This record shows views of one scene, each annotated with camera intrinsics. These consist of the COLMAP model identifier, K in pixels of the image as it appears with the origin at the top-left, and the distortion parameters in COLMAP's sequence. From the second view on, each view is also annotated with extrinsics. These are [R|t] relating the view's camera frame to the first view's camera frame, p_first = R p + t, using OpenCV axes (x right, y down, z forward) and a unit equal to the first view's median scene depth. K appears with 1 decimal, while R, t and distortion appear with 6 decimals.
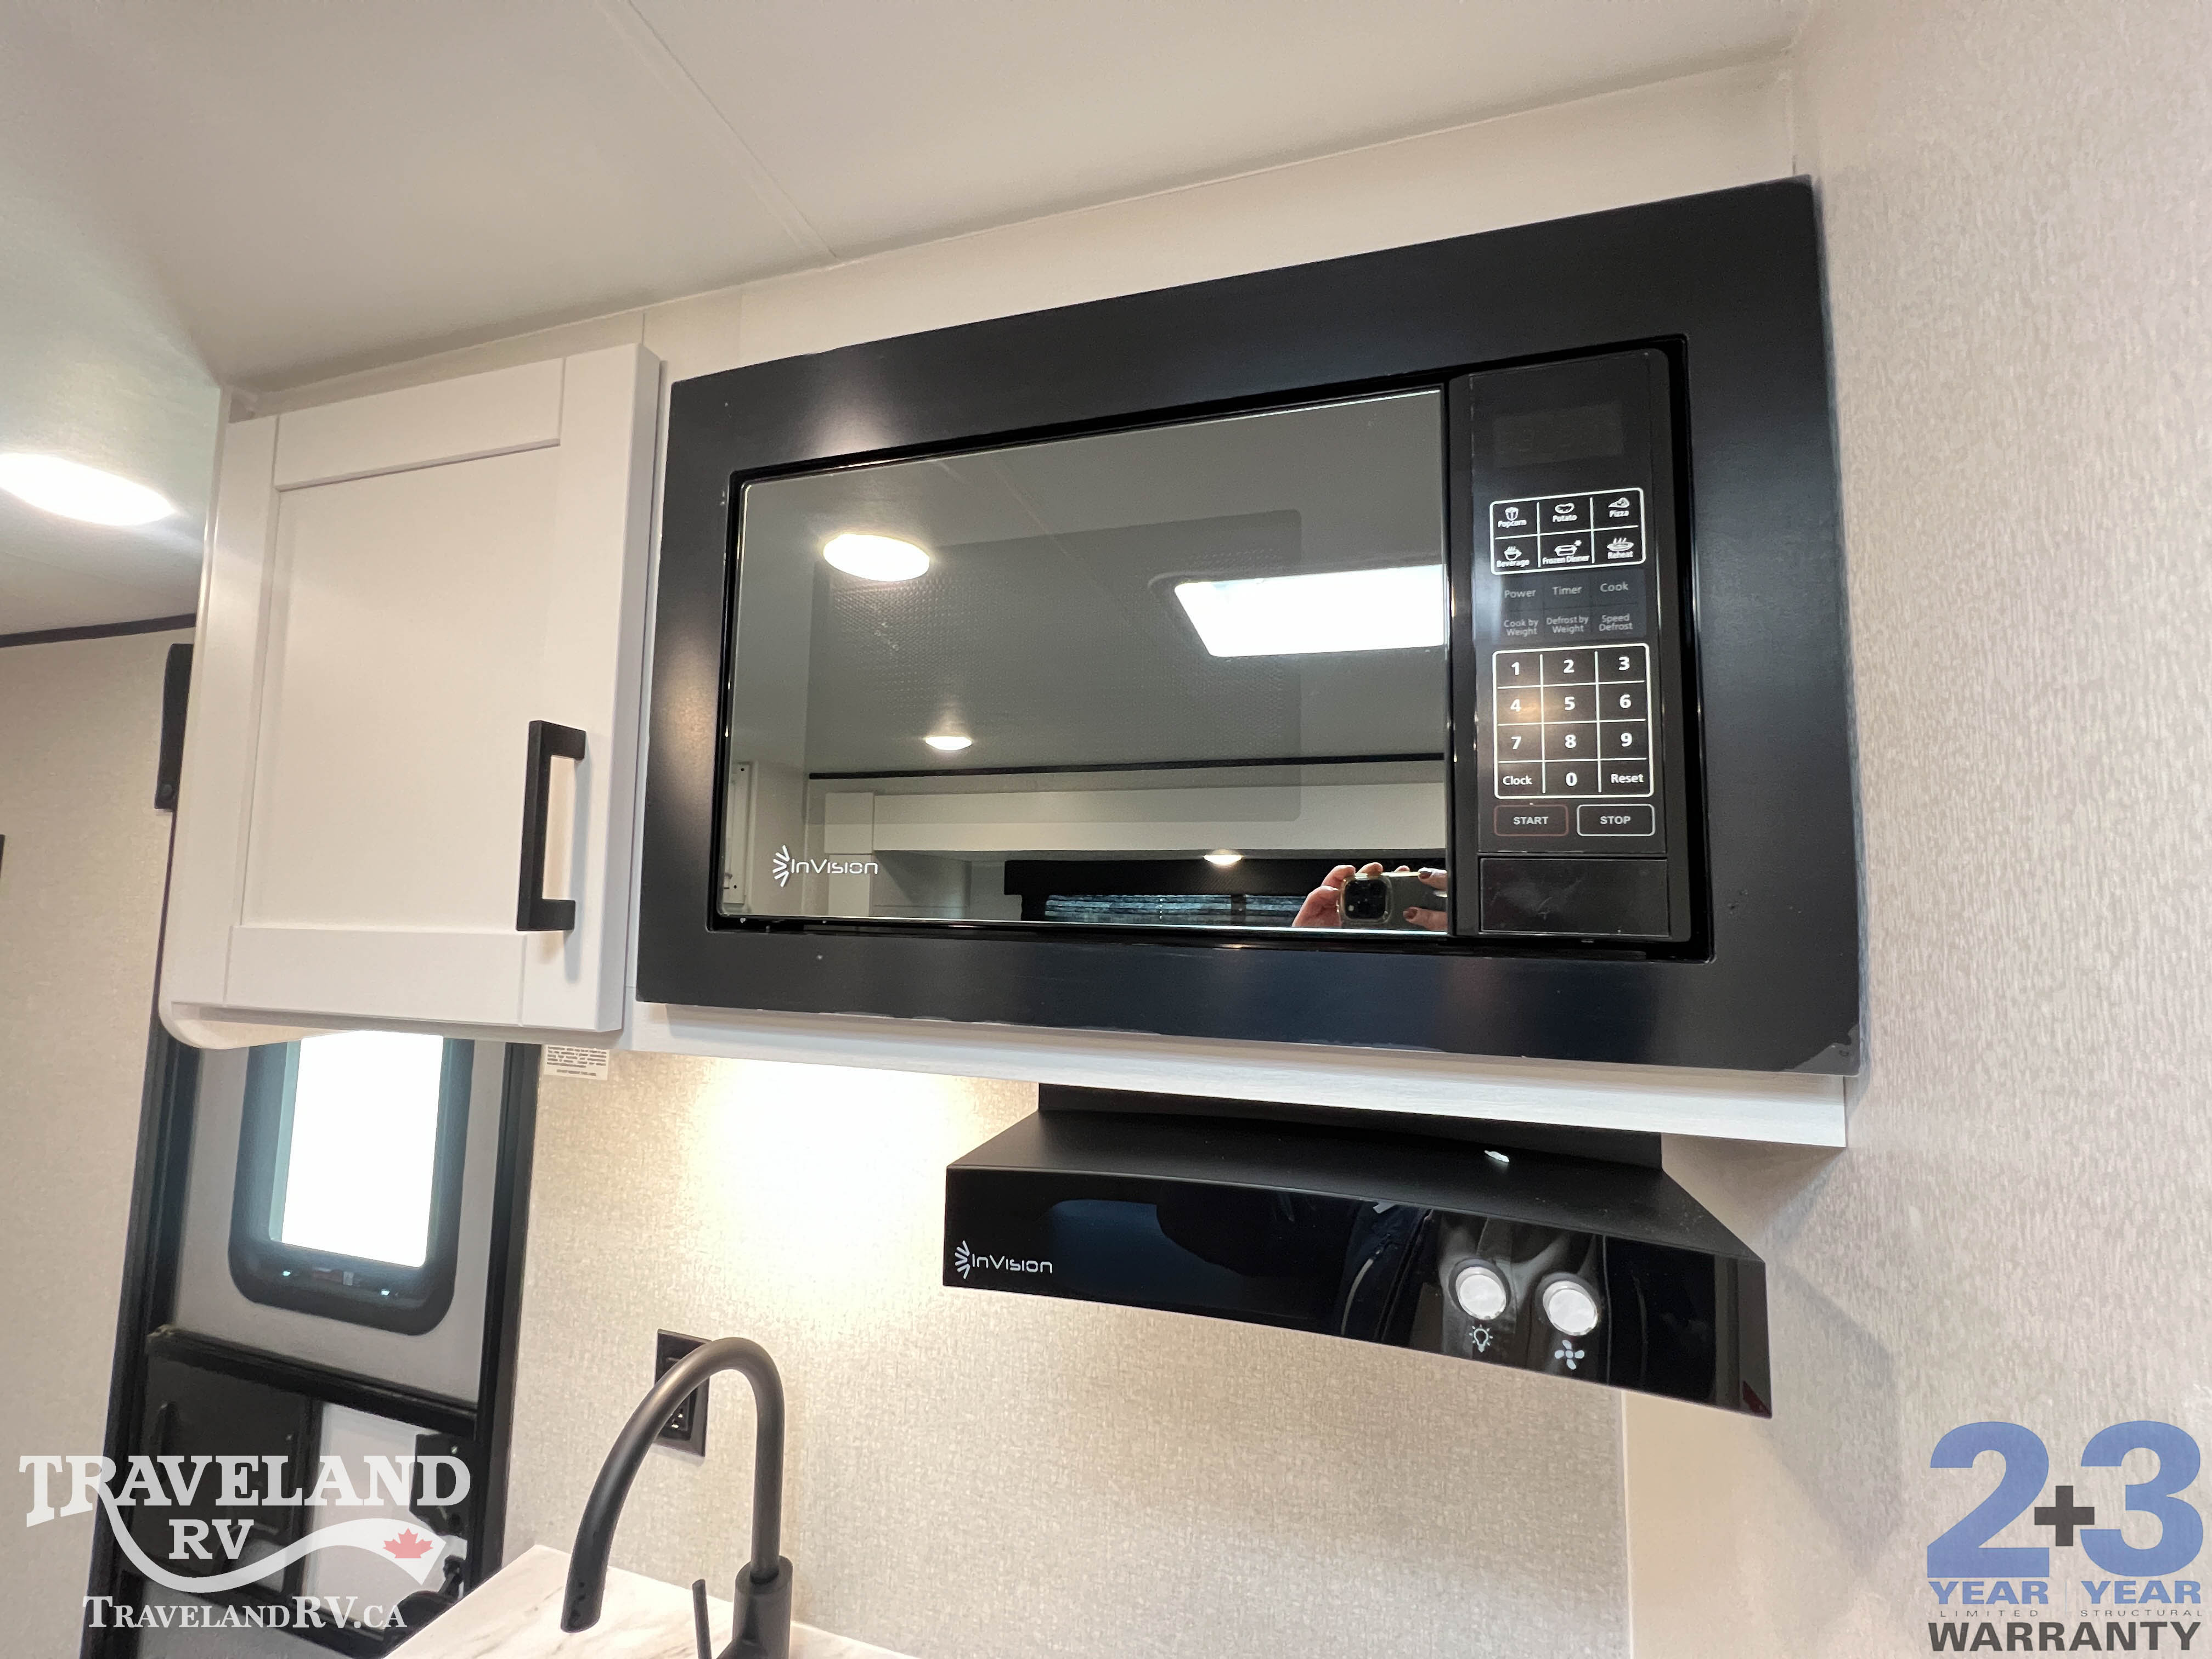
lens RADIAL K [[883.2, 0, 1101.7], [0, 883.2, 829.7], [0, 0, 1]] dist [-0.002301, 0.001168]
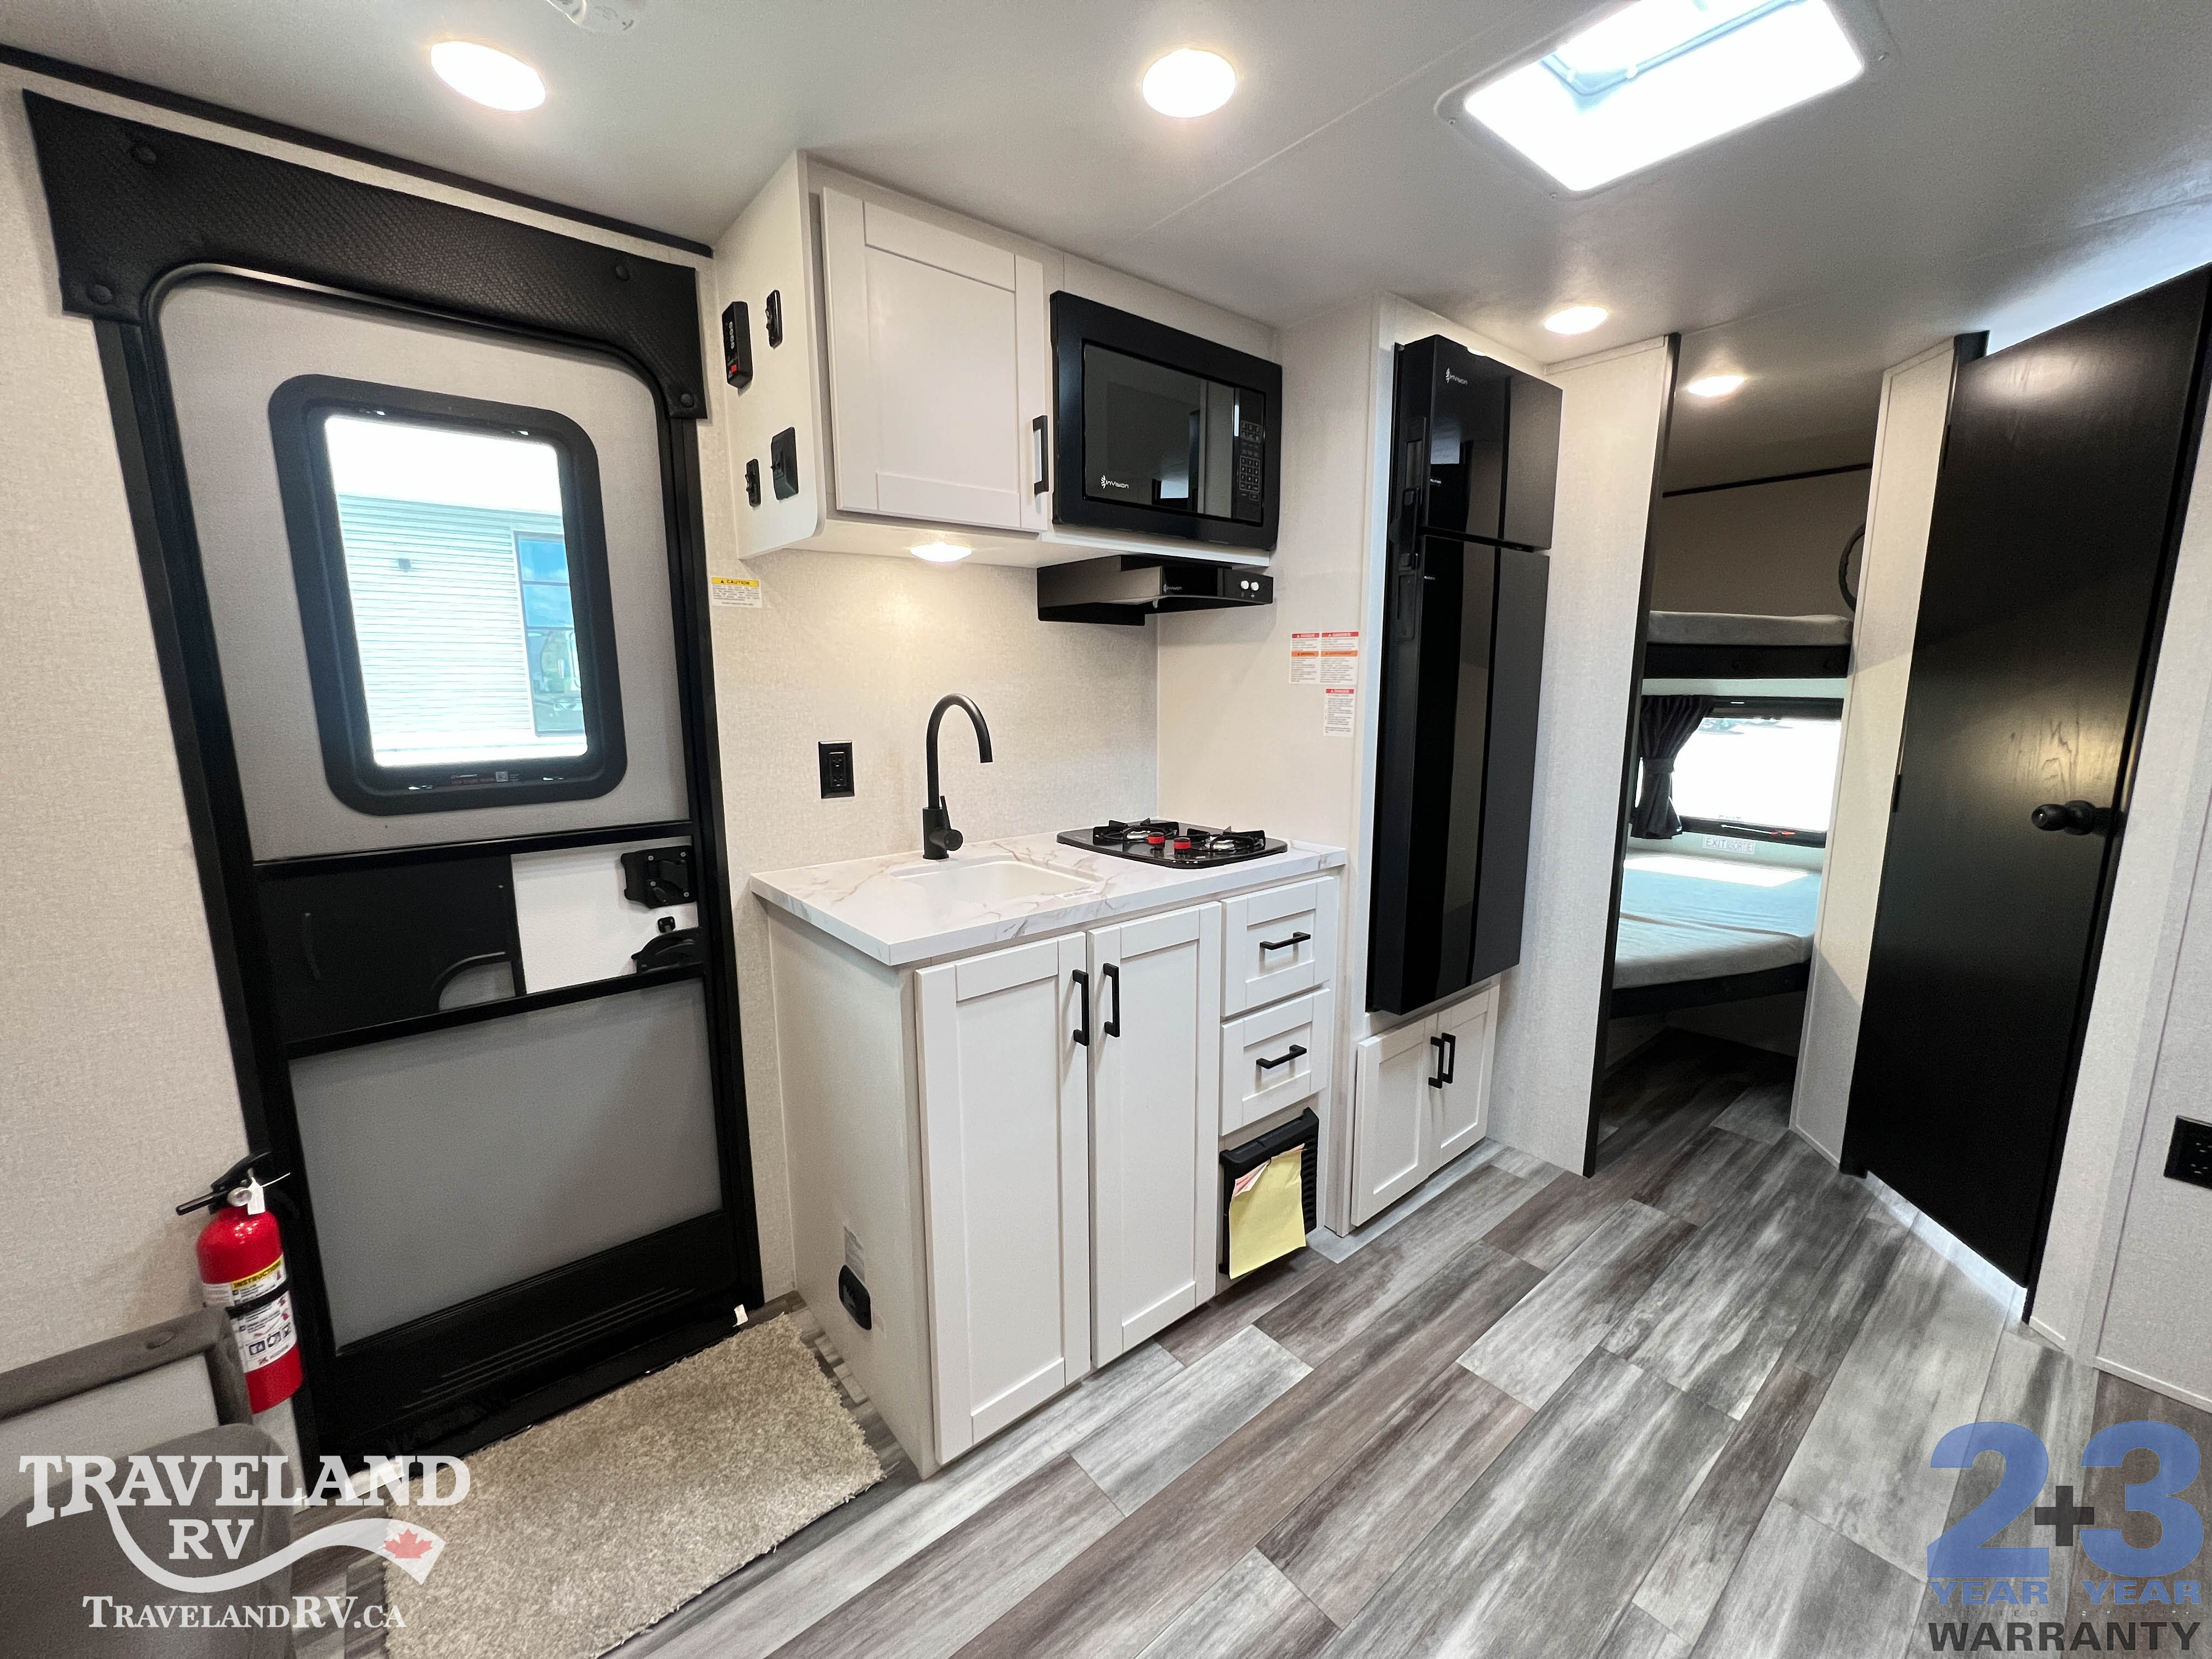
lens RADIAL K [[883.2, 0, 1105.4], [0, 883.2, 827.1], [0, 0, 1]] dist [-0.002301, 0.001168]
pose [[0.554649, -0.160969, 0.816366, -2.949611], [-0.054704, 0.971933, 0.228809, 0.490252], [-0.830284, -0.171567, 0.530276, -0.883862]]
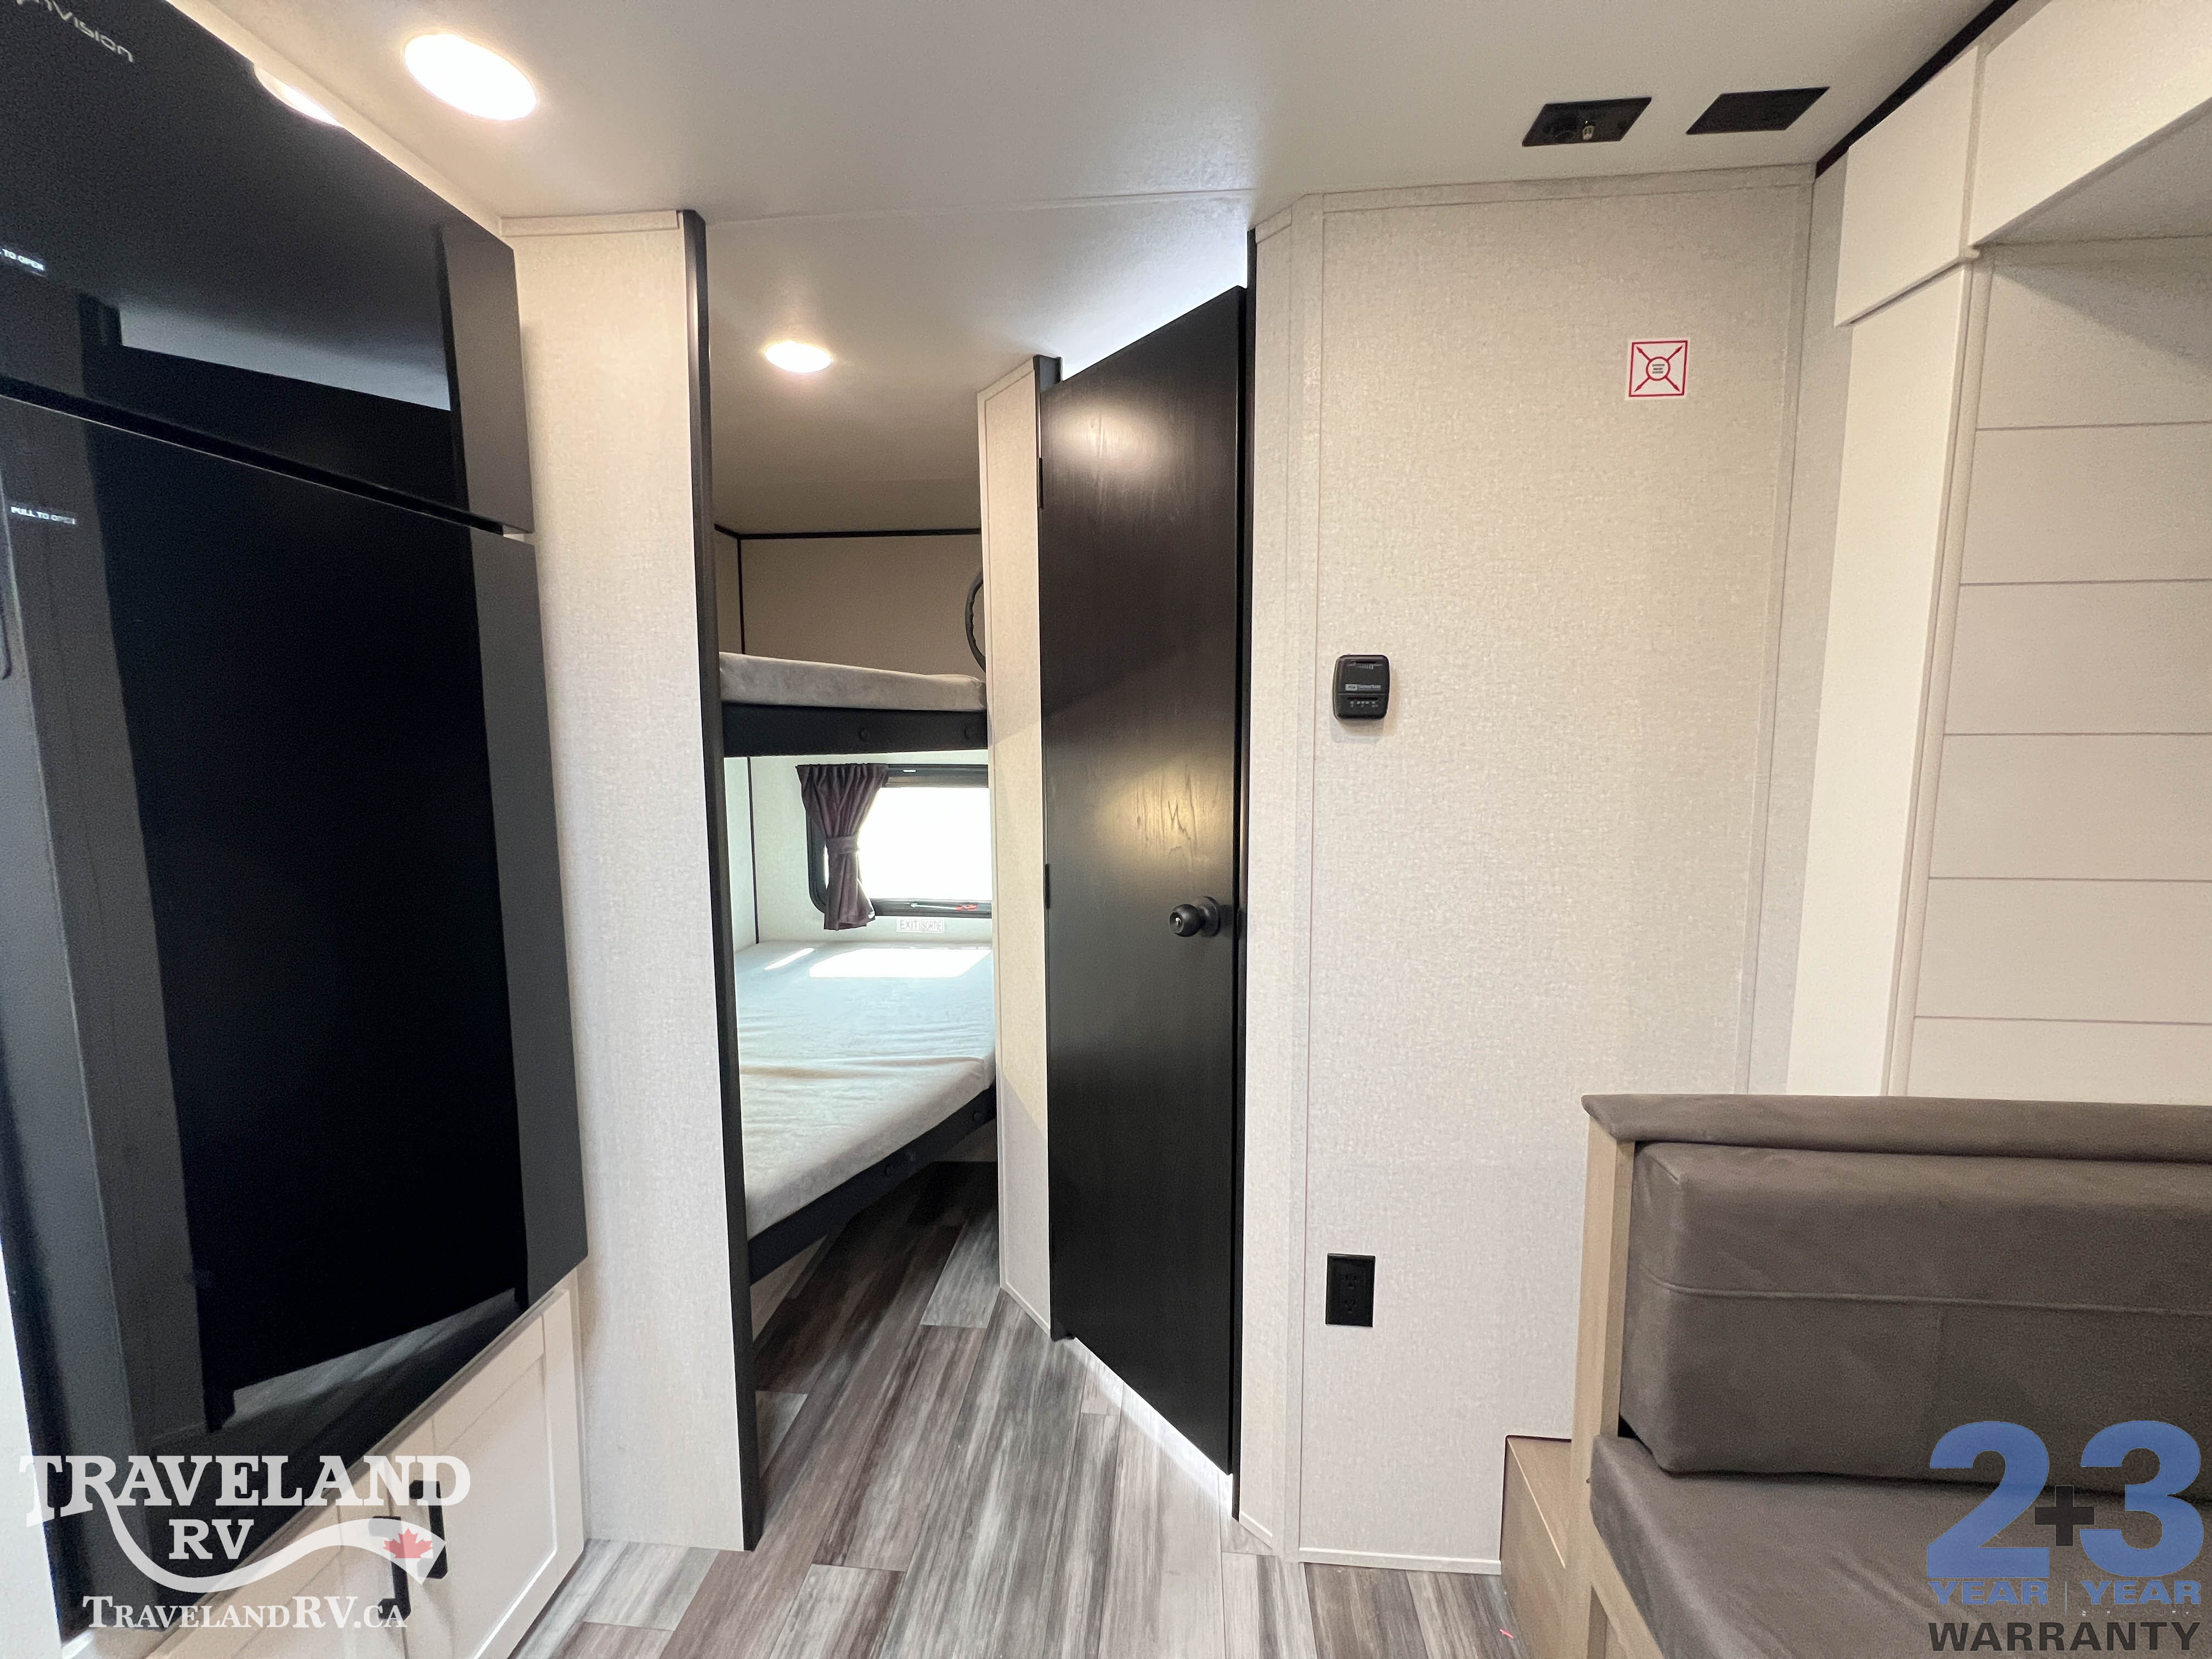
lens RADIAL K [[883.2, 0, 1103.7], [0, 883.2, 826.6], [0, 0, 1]] dist [-0.002301, 0.001168]
pose [[-0.201519, -0.124729, 0.971511, -1.029495], [-0.082565, 0.990492, 0.110039, 0.444171], [-0.975998, -0.058038, -0.209902, -1.191706]]
